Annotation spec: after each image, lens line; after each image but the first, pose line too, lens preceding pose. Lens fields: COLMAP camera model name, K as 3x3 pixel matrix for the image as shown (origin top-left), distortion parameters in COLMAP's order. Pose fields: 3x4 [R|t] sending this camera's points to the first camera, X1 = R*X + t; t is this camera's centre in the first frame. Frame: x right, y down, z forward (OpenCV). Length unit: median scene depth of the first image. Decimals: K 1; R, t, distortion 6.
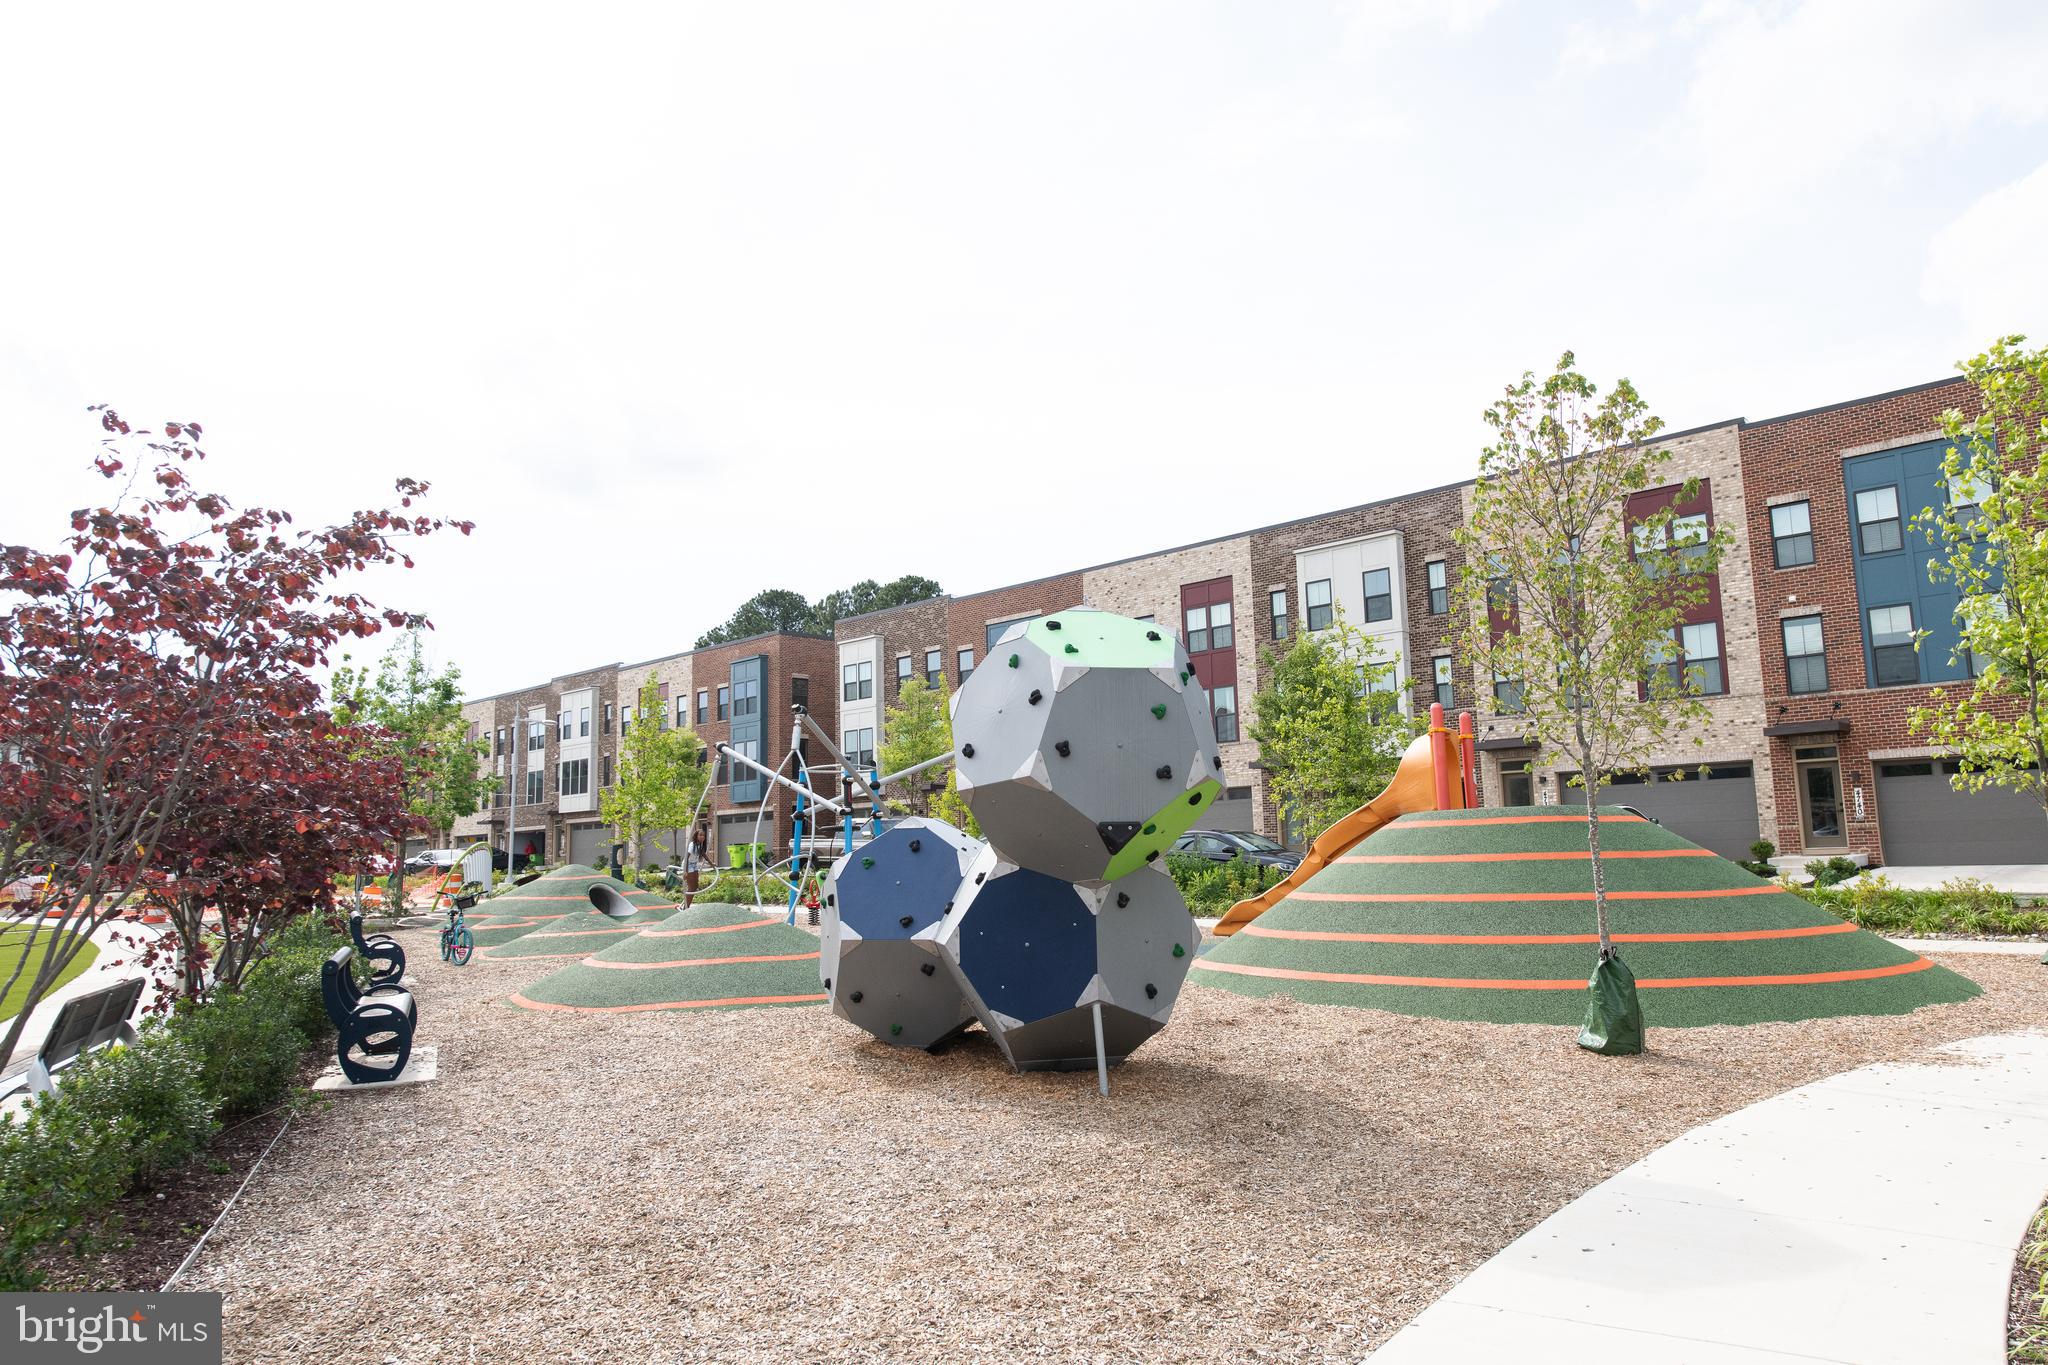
lens RADIAL K [[1329.1, 0, 1029.0], [0, 1329.1, 682.4], [0, 0, 1]] dist [0.030712, -0.030345]
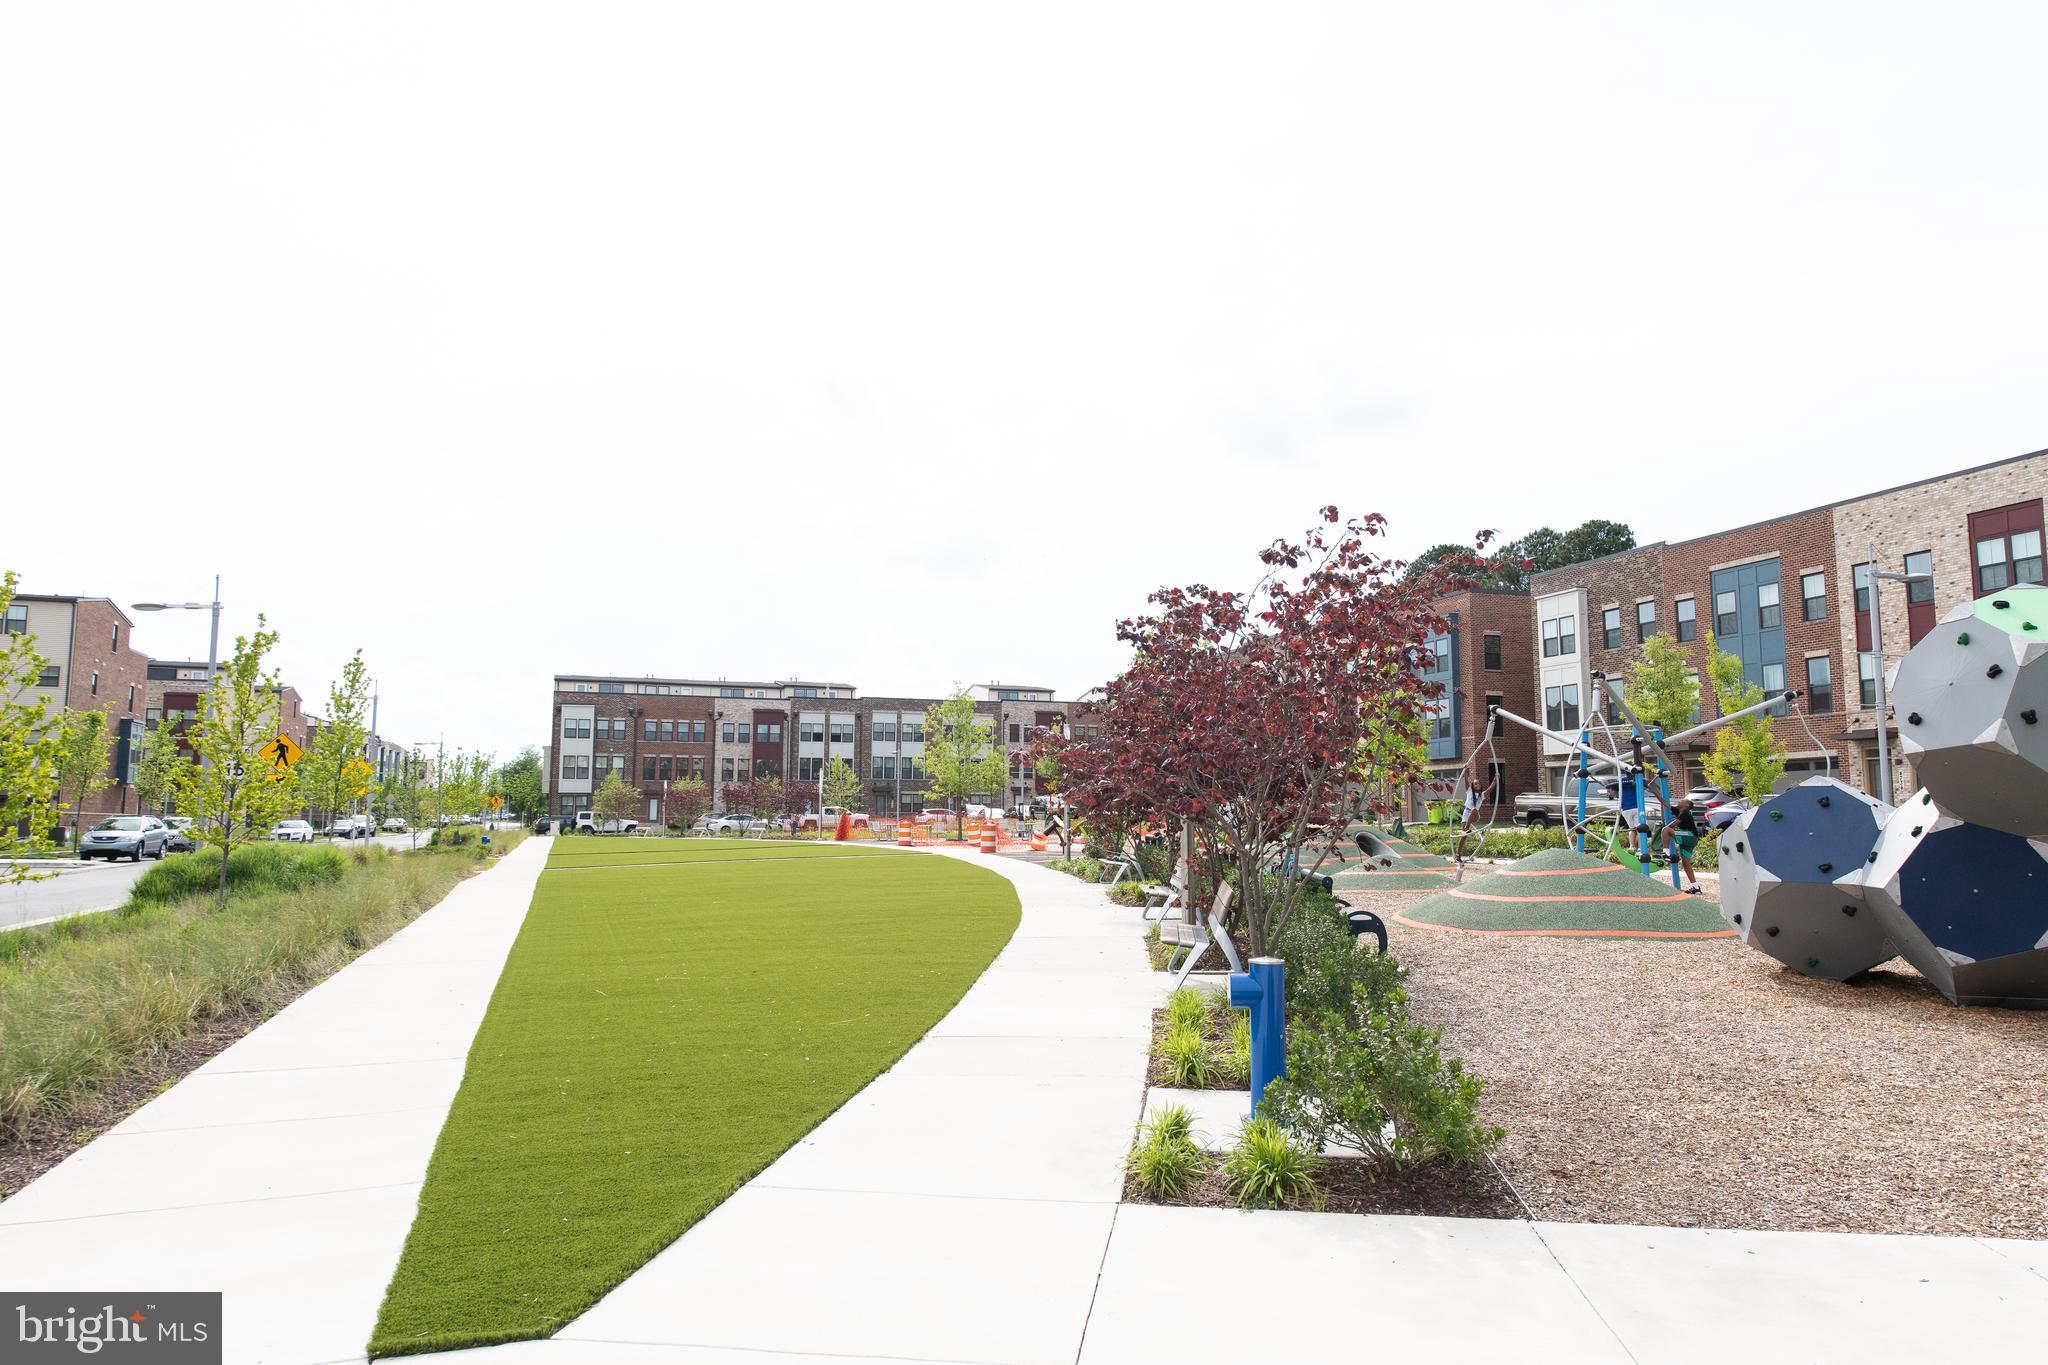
lens RADIAL K [[1329.1, 0, 1029.0], [0, 1329.1, 682.4], [0, 0, 1]] dist [0.030712, -0.030345]
pose [[0.889564, -0.021202, -0.456318, -0.058007], [0.036230, 0.999050, 0.024208, -0.010337], [0.455372, -0.038066, 0.889487, -0.107683]]
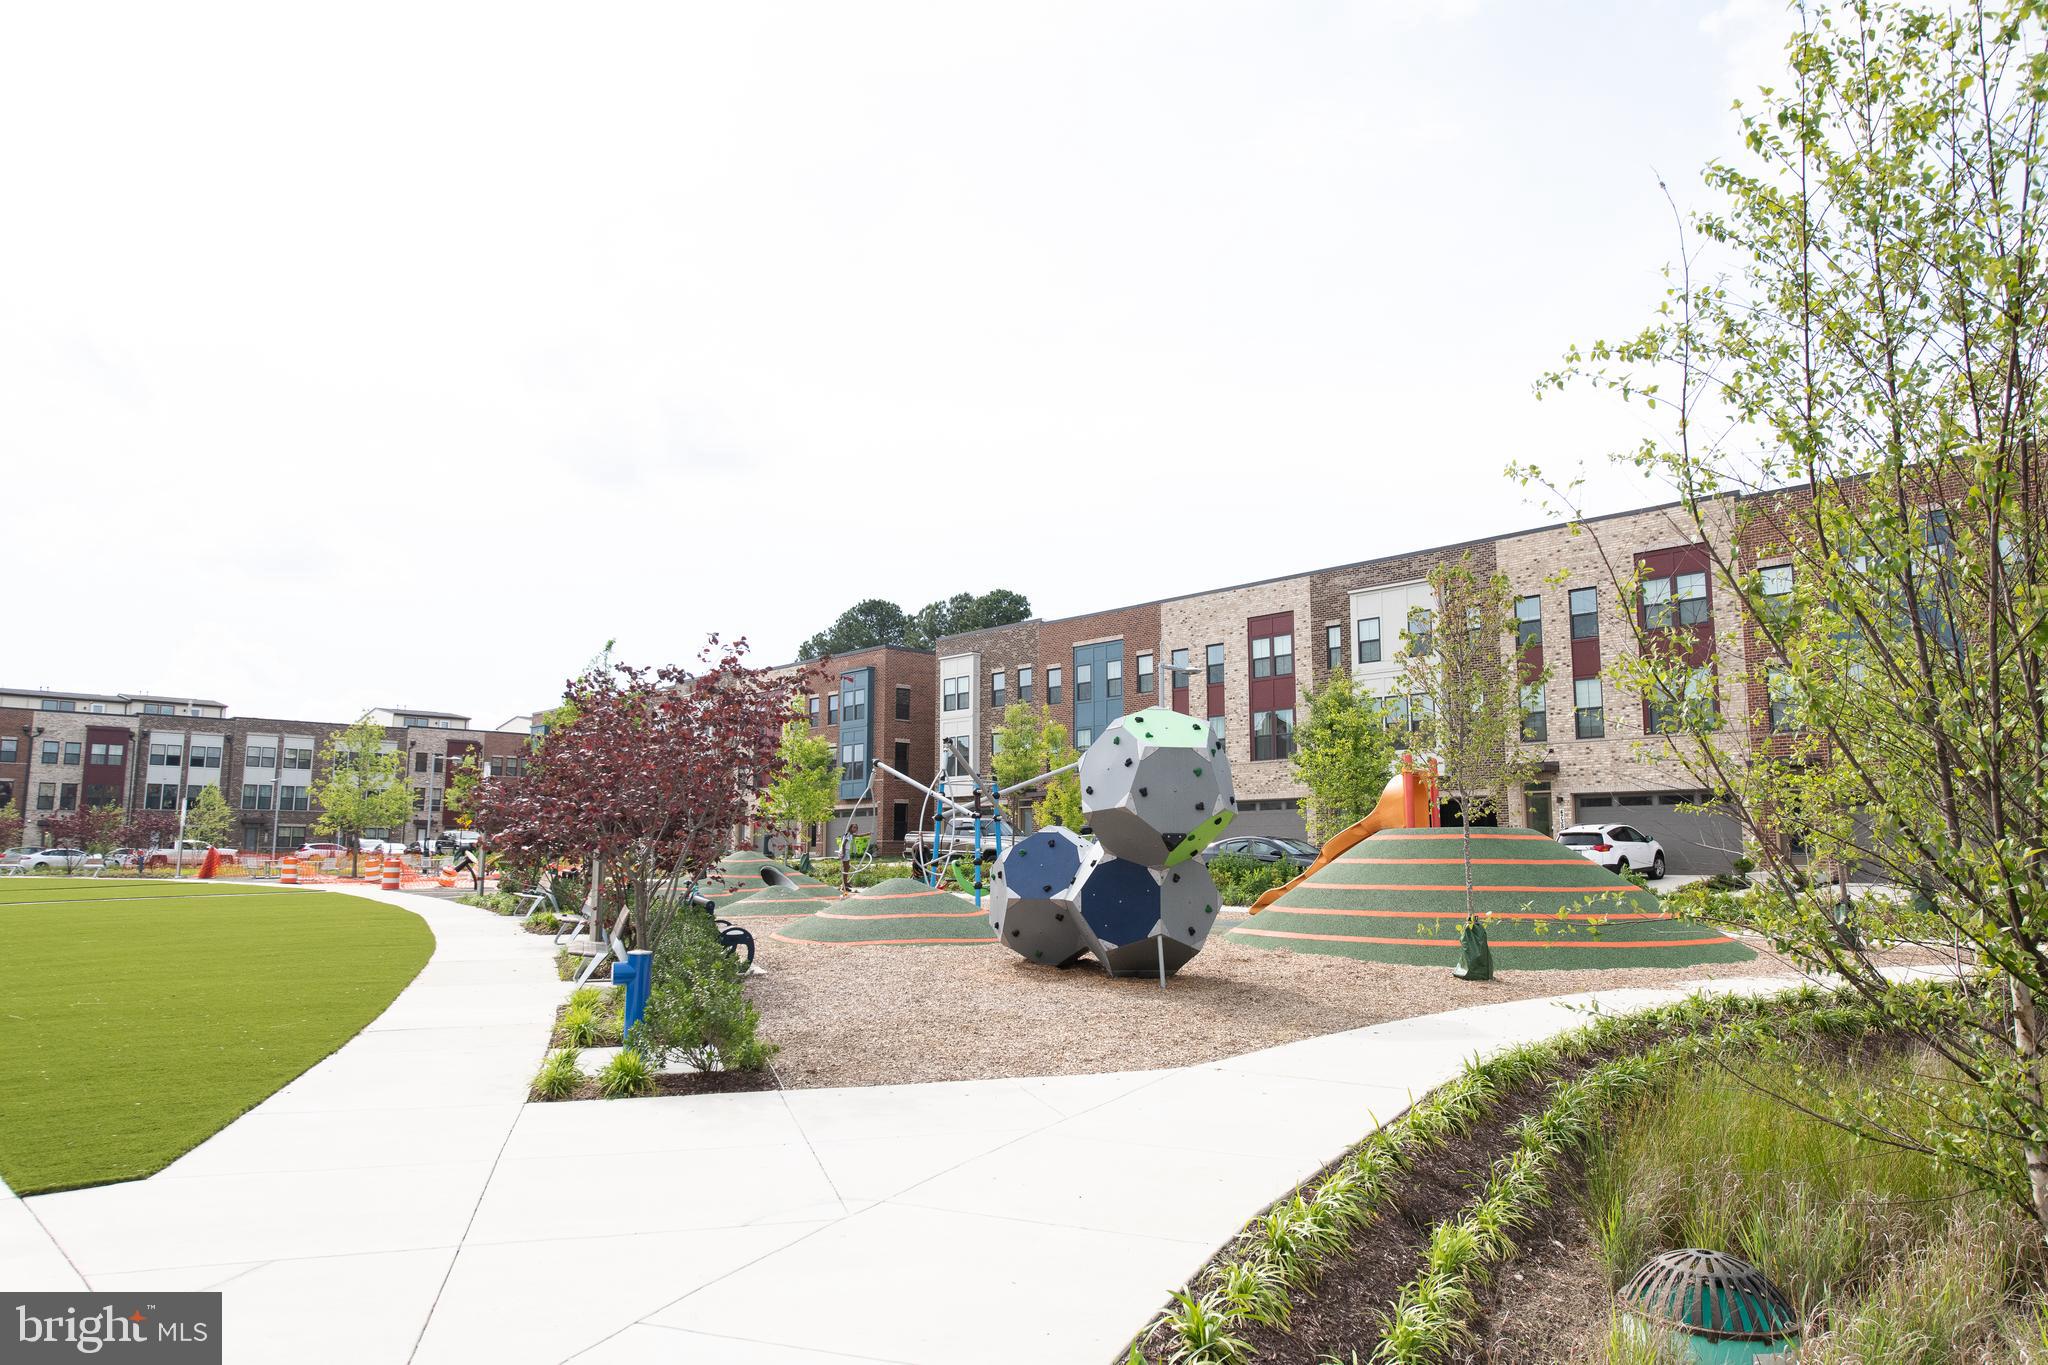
lens RADIAL K [[1329.1, 0, 1029.0], [0, 1329.1, 682.4], [0, 0, 1]] dist [0.030712, -0.030345]
pose [[0.998133, 0.019716, -0.057810, -0.007834], [-0.019644, 0.999805, 0.001799, -0.027531], [0.057834, -0.000660, 0.998326, -0.225590]]
